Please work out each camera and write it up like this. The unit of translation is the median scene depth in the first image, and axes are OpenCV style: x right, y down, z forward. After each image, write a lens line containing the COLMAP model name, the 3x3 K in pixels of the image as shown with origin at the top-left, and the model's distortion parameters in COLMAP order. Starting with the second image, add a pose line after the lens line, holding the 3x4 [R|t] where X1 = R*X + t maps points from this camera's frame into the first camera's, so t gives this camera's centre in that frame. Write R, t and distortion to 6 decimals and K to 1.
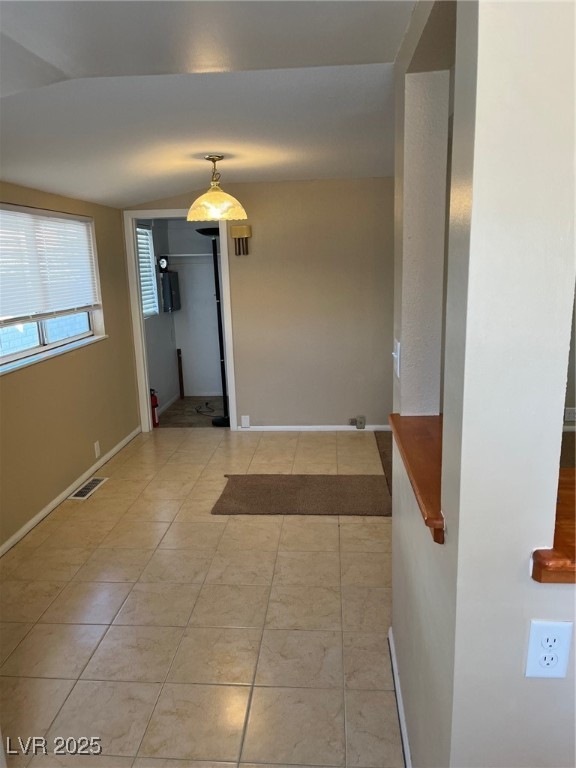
lens RADIAL K [[579.4, 0, 288.0], [0, 579.4, 385.0], [0, 0, 1]] dist [-0.011916, -0.006394]
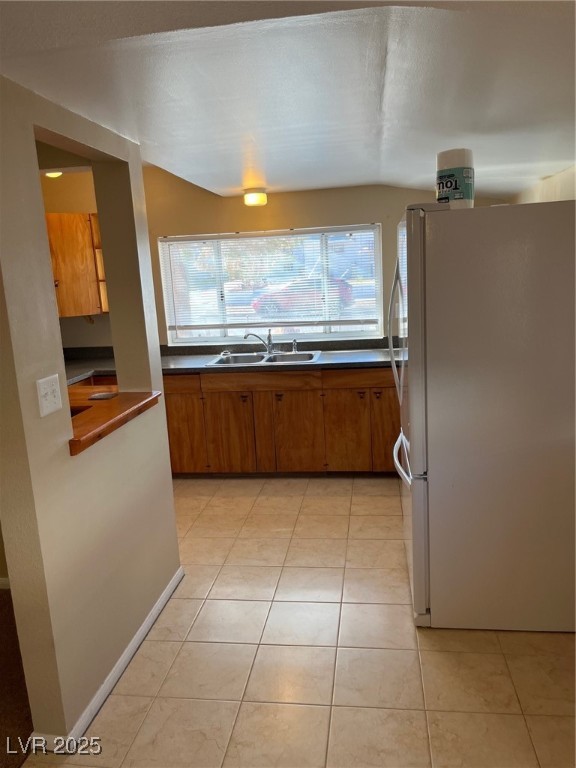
lens RADIAL K [[579.4, 0, 288.7], [0, 579.4, 383.9], [0, 0, 1]] dist [-0.011916, -0.006394]
pose [[-0.994752, 0.062792, 0.080780, -0.252401], [0.089507, 0.916559, 0.389753, -0.361597], [-0.049566, 0.394938, -0.917370, 1.662838]]
